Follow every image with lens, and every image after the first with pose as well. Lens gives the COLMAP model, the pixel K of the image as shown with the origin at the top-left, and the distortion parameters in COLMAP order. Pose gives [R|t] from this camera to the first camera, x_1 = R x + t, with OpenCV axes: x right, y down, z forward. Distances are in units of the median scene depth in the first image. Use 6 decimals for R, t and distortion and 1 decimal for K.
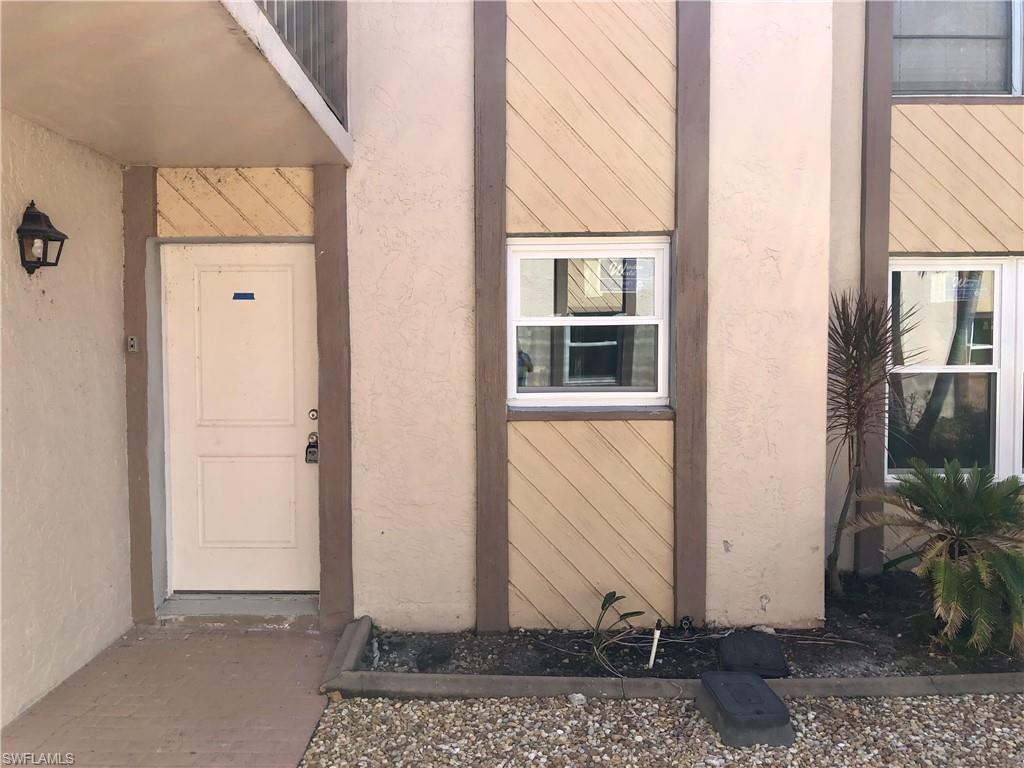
lens RADIAL K [[840.8, 0, 511.4], [0, 840.8, 379.8], [0, 0, 1]] dist [0.054612, -0.068124]
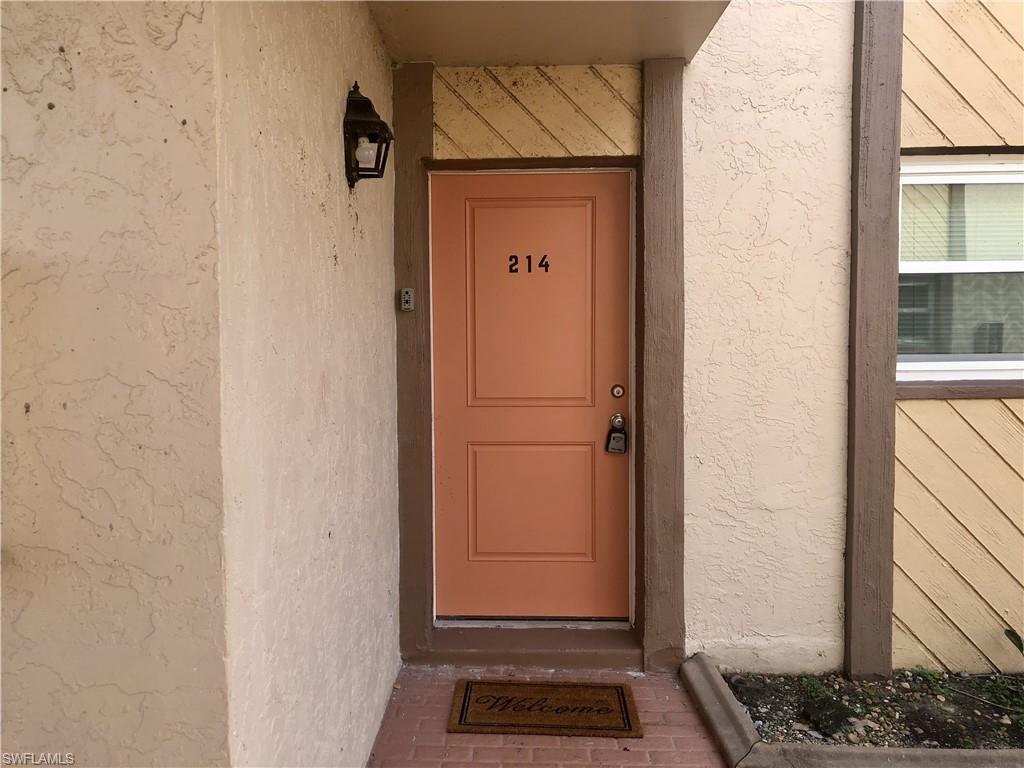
lens RADIAL K [[840.8, 0, 511.4], [0, 840.8, 379.8], [0, 0, 1]] dist [0.054612, -0.068124]
pose [[0.999950, -0.000027, -0.009987, -0.339163], [0.000181, 0.999881, 0.015435, 0.019762], [0.009986, -0.015436, 0.999831, 0.234897]]
